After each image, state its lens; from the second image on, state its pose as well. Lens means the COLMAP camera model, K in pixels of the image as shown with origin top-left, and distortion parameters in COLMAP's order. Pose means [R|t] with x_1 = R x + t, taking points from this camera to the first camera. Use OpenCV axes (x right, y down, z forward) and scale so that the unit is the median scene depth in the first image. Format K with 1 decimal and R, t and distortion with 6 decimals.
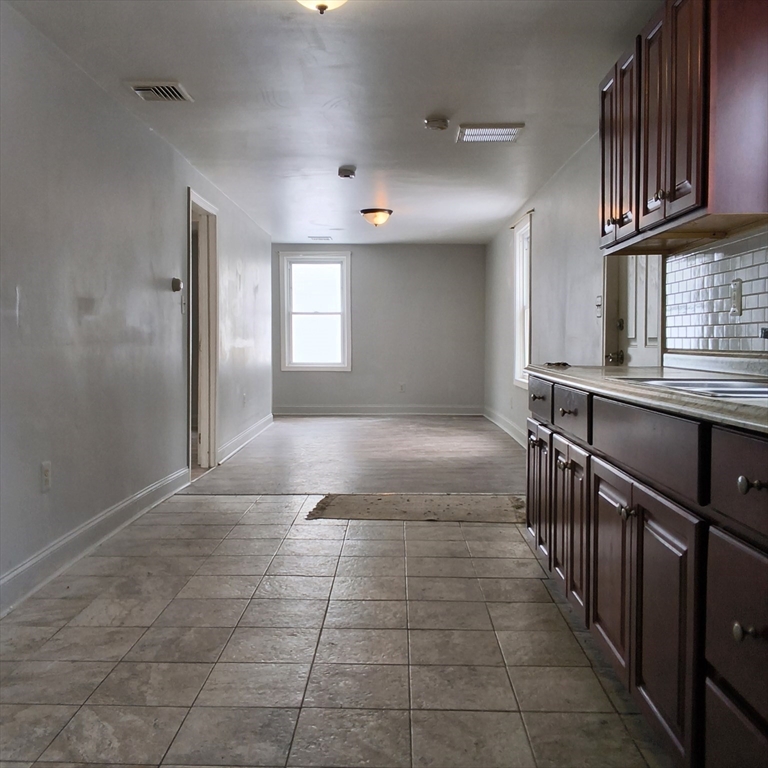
lens RADIAL K [[810.1, 0, 385.6], [0, 810.1, 398.1], [0, 0, 1]] dist [0.021312, -0.013176]
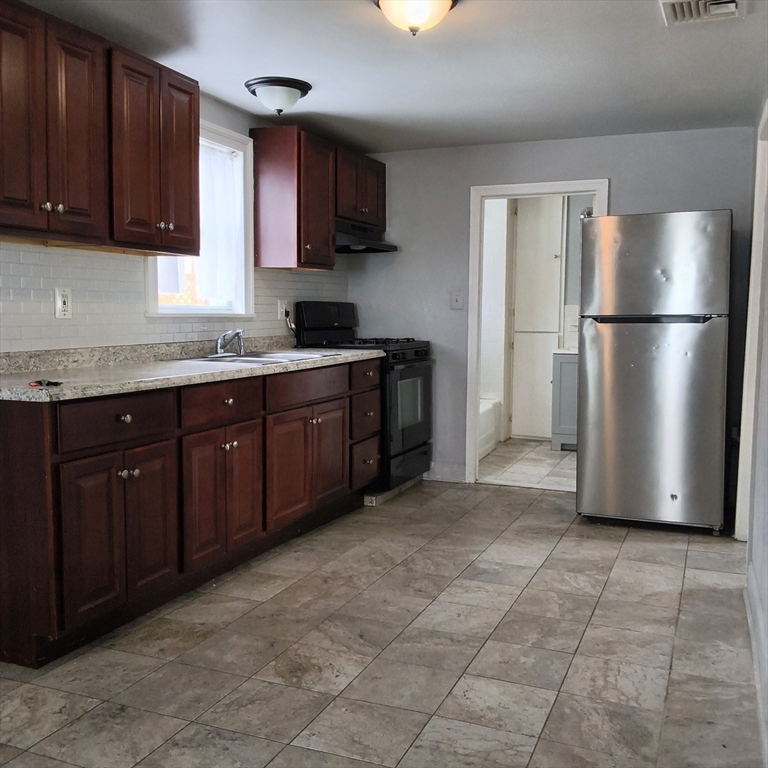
lens RADIAL K [[810.1, 0, 385.6], [0, 810.1, 398.1], [0, 0, 1]] dist [0.021312, -0.013176]
pose [[-0.932151, -0.052079, 0.358305, -0.462362], [0.015616, 0.982898, 0.183487, -0.221969], [-0.361733, 0.176633, -0.915396, 2.150186]]
